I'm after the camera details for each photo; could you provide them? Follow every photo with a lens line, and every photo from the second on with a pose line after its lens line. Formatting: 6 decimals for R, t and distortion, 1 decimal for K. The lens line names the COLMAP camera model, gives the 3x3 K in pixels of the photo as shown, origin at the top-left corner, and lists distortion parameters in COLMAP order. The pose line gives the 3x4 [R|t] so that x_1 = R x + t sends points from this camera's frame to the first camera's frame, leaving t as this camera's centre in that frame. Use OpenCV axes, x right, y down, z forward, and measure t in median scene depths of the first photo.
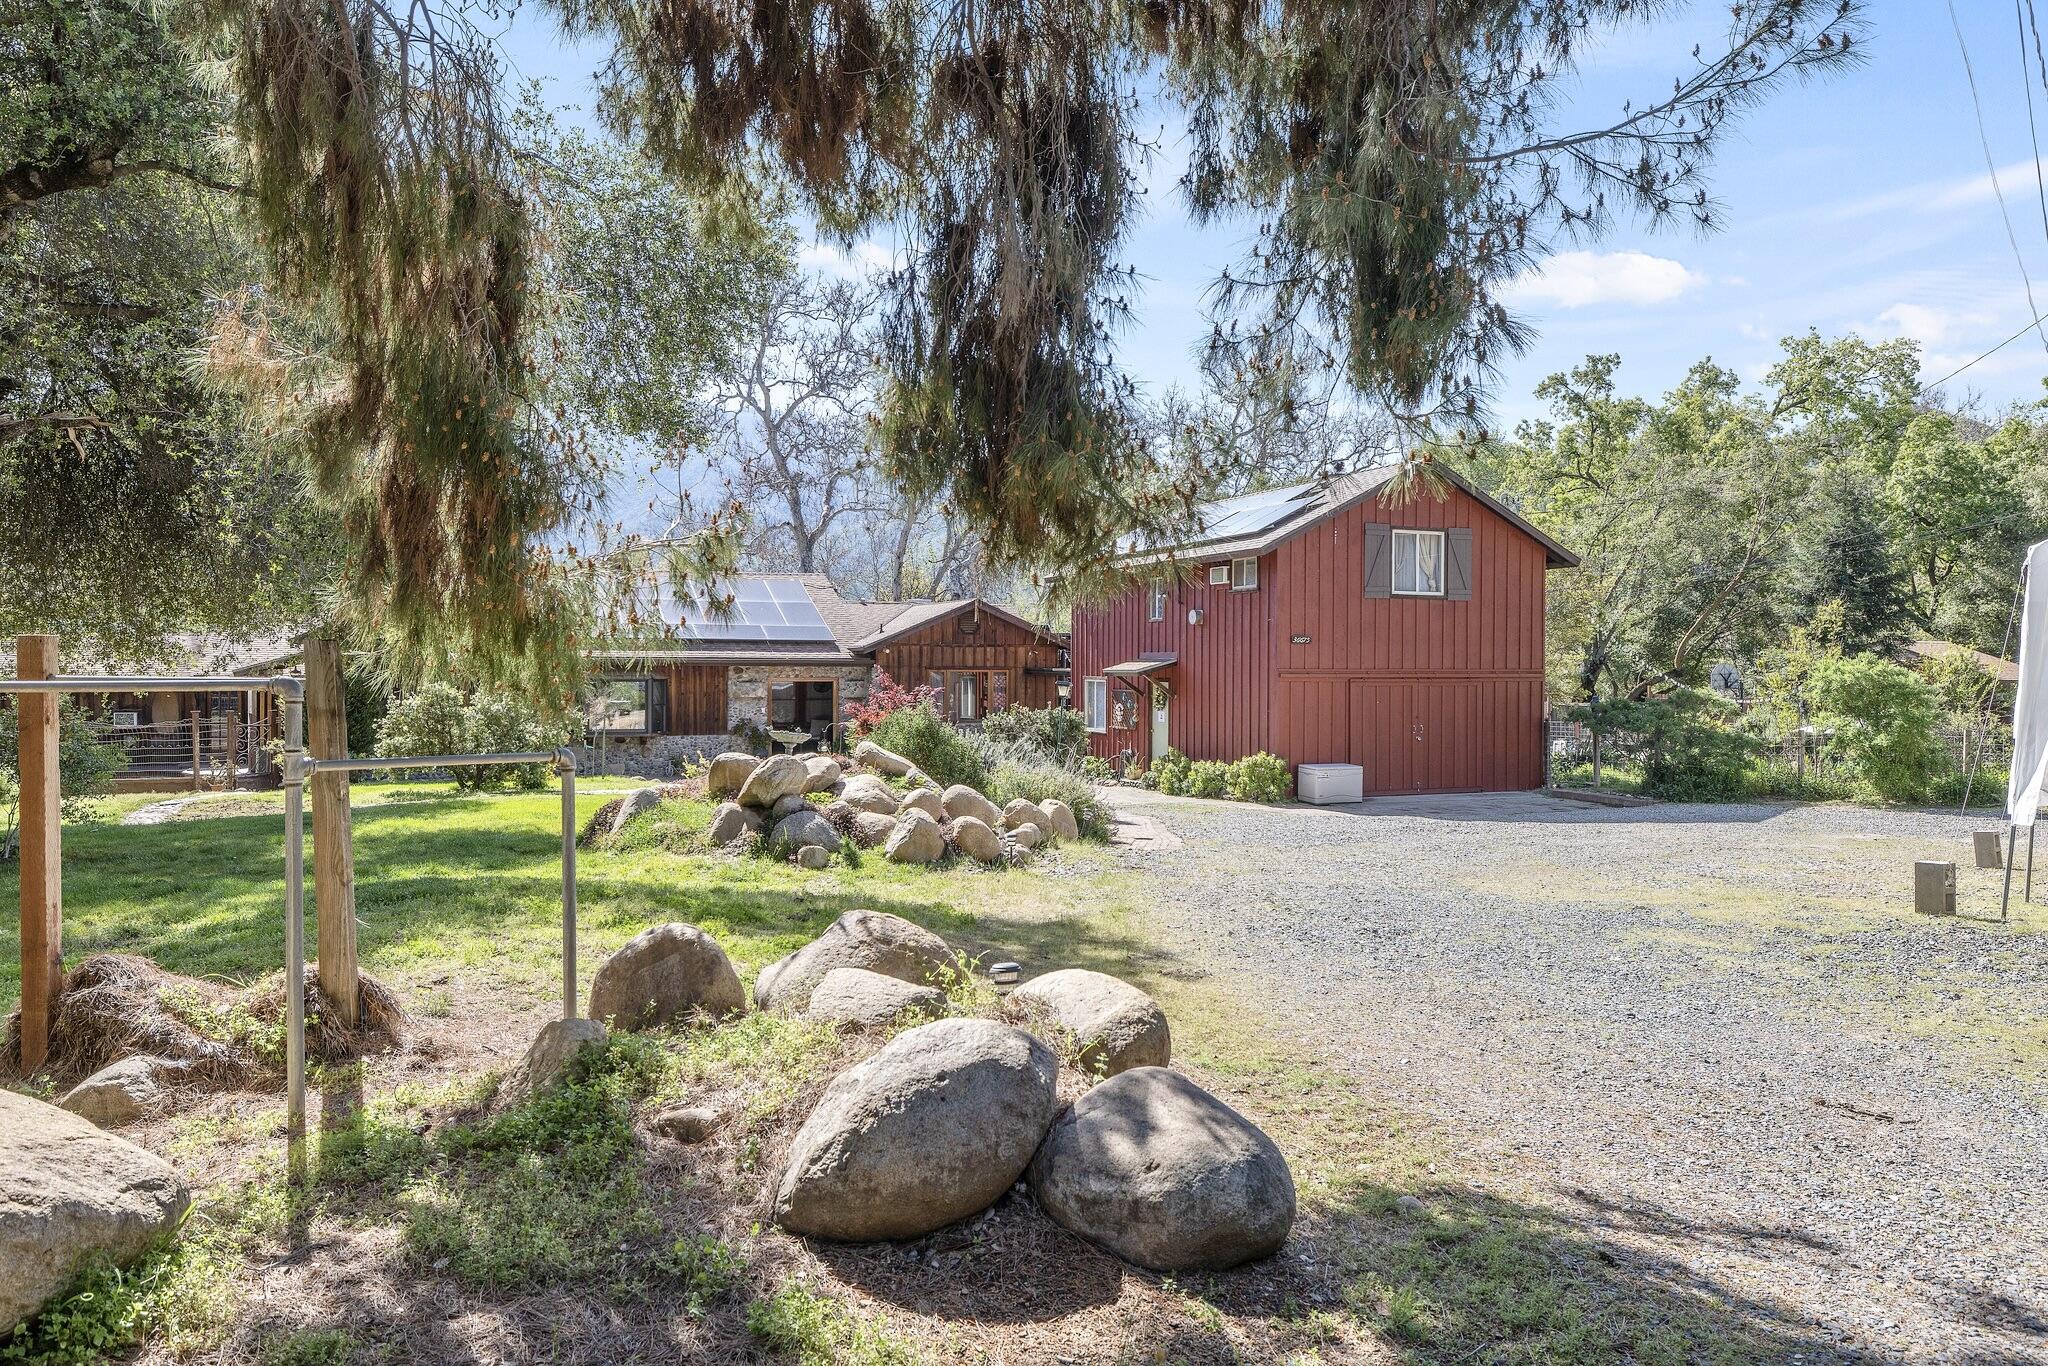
lens RADIAL K [[1417.1, 0, 1023.3], [0, 1417.1, 684.6], [0, 0, 1]] dist [0.003237, 0.000858]
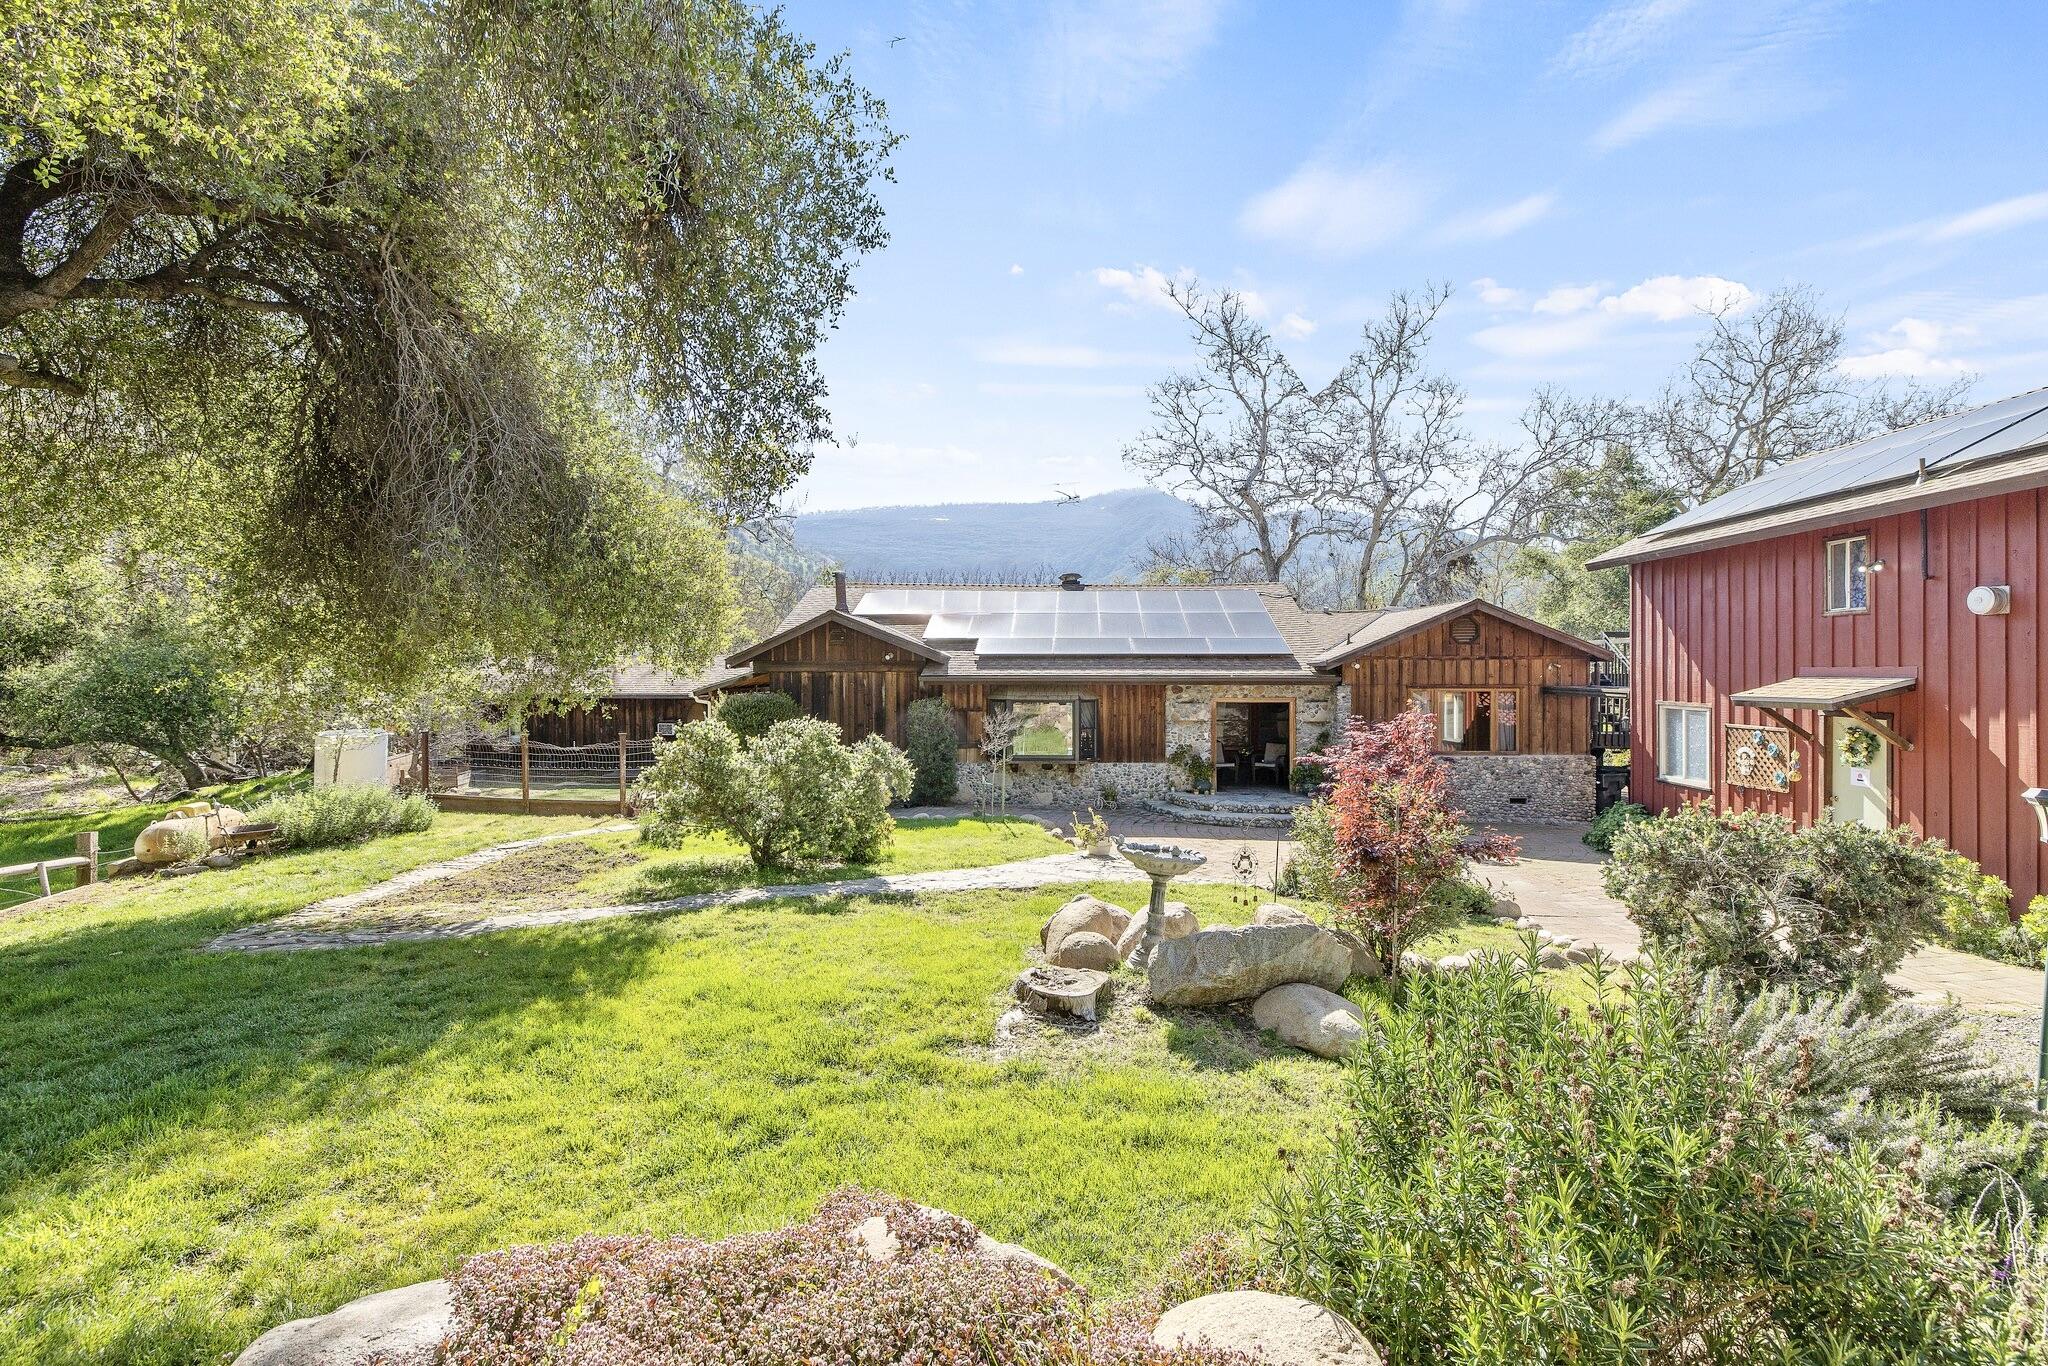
lens RADIAL K [[929.8, 0, 1025.5], [0, 929.8, 682.0], [0, 0, 1]] dist [0.004031, 0.000368]
pose [[0.909985, -0.000404, -0.414642, -0.048333], [-0.001253, 0.999992, -0.003723, -0.012529], [0.414640, 0.003907, 0.909977, 0.437931]]
